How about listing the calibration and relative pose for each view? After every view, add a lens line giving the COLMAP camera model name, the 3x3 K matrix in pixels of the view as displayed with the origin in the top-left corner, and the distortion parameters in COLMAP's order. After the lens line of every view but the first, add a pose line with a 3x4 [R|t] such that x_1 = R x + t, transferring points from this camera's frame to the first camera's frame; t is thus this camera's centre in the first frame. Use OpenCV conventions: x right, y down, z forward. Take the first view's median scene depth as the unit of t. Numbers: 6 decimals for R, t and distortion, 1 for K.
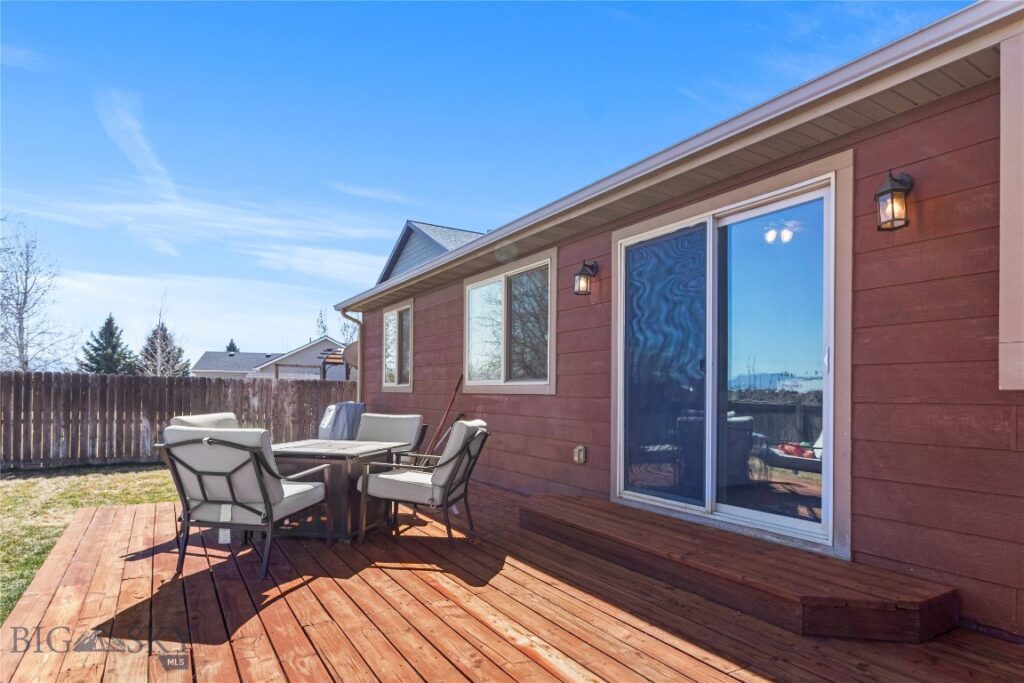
lens RADIAL K [[574.5, 0, 512.8], [0, 574.5, 391.7], [0, 0, 1]] dist [-0.001059, -0.000427]
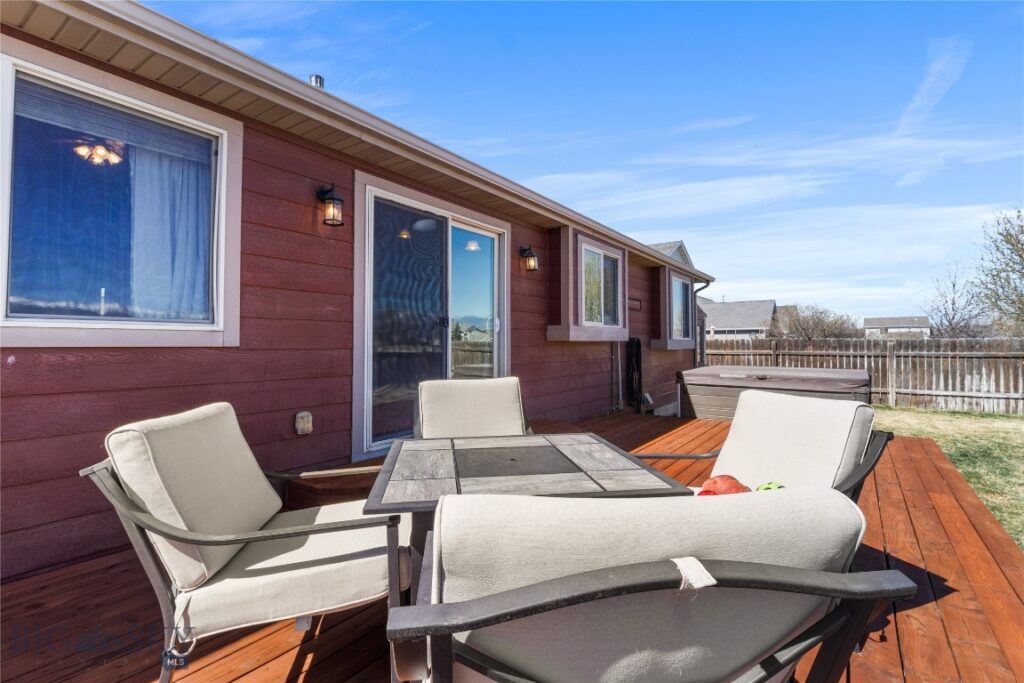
lens RADIAL K [[481.2, 0, 513.4], [0, 481.2, 325.6], [0, 0, 1]] dist [0.001101, 0.000210]
pose [[-0.385402, 0.028558, 0.922307, -0.646269], [-0.004149, 0.999457, -0.032681, -0.001883], [-0.922739, -0.016422, -0.385075, 1.077187]]
